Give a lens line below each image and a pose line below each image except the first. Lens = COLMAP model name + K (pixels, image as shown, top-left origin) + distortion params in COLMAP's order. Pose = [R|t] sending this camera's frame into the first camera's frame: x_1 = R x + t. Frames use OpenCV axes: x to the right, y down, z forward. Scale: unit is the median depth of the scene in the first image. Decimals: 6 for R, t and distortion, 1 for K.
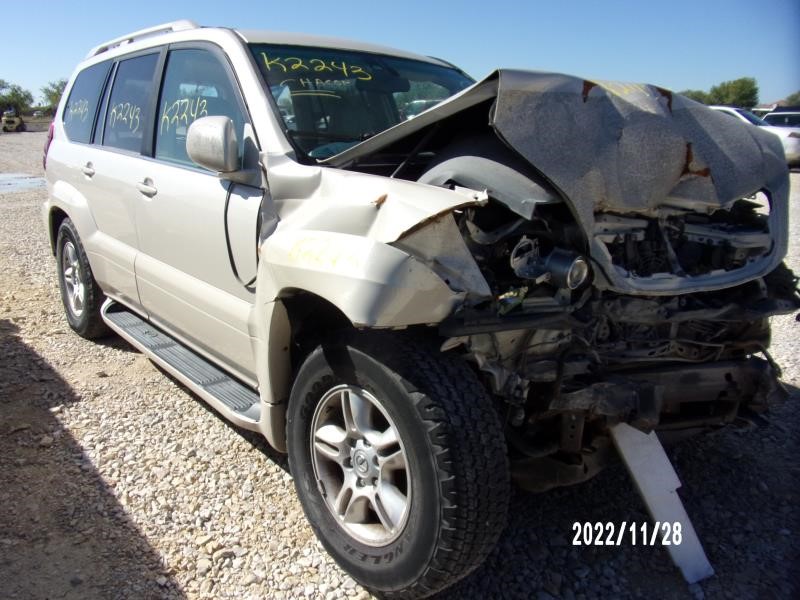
lens RADIAL K [[584.3, 0, 400.0], [0, 584.3, 300.0], [0, 0, 1]] dist [-0.034375, 0.003741]
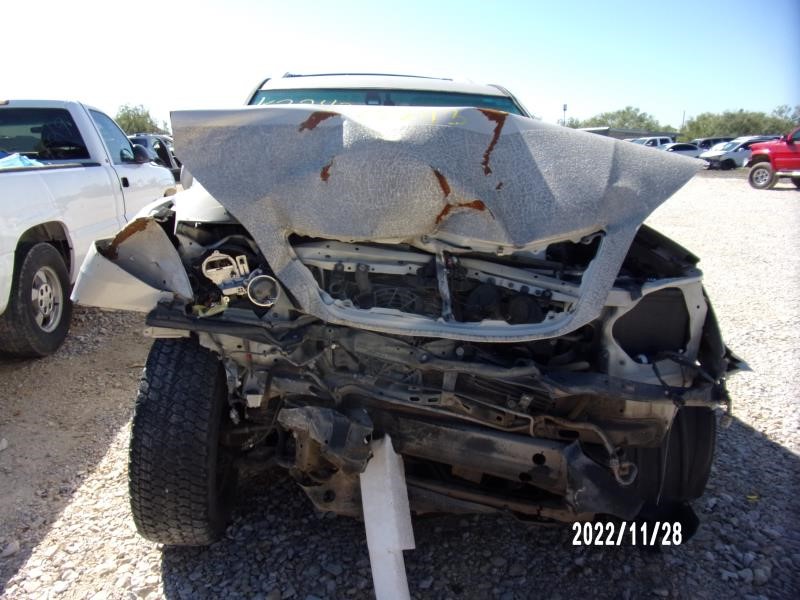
lens RADIAL K [[584.3, 0, 400.0], [0, 584.3, 300.0], [0, 0, 1]] dist [-0.034375, 0.003741]
pose [[0.809382, 0.132868, -0.572055, 0.952592], [-0.165660, 0.986169, -0.005334, -0.055570], [0.563434, 0.099083, 0.820198, 0.224296]]
